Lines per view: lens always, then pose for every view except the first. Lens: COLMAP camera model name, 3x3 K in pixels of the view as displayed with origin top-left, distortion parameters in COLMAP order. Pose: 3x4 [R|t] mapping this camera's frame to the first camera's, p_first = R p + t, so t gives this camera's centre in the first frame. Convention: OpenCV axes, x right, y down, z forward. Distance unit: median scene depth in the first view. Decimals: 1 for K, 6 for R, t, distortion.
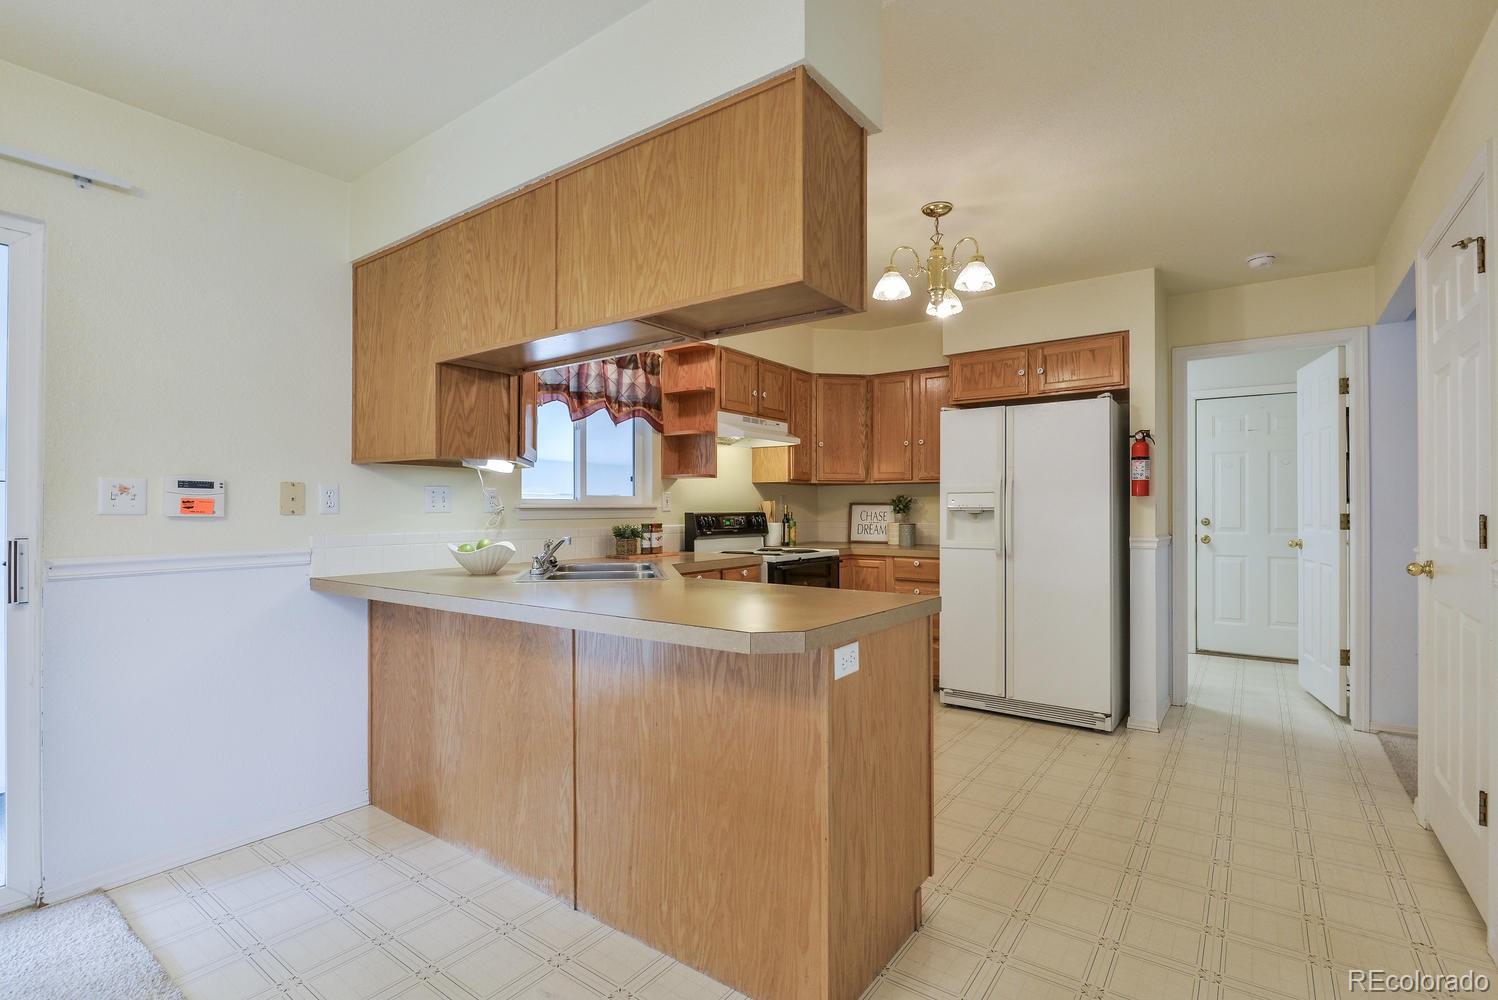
lens RADIAL K [[692.9, 0, 745.2], [0, 692.9, 506.2], [0, 0, 1]] dist [-0.000455, -0.000551]
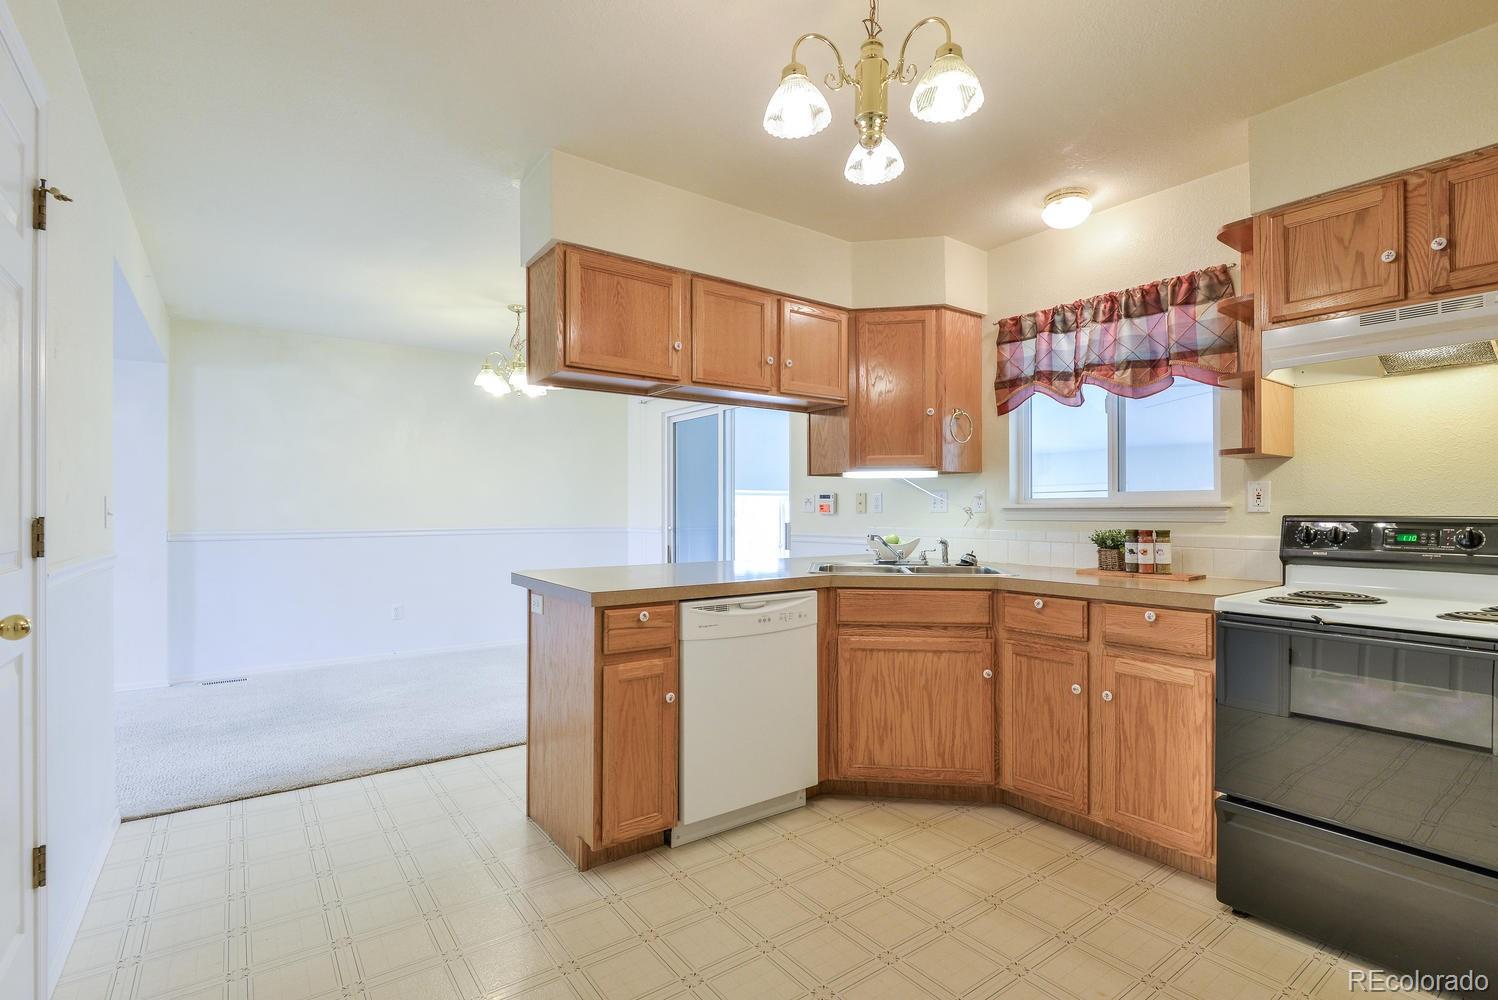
lens RADIAL K [[705.9, 0, 753.7], [0, 705.9, 507.3], [0, 0, 1]] dist [0.000158, -0.000187]
pose [[-0.298885, -0.004084, -0.954281, 0.672221], [0.003366, 0.999980, -0.005334, 0.004672], [0.954283, -0.004807, -0.298865, 0.846787]]
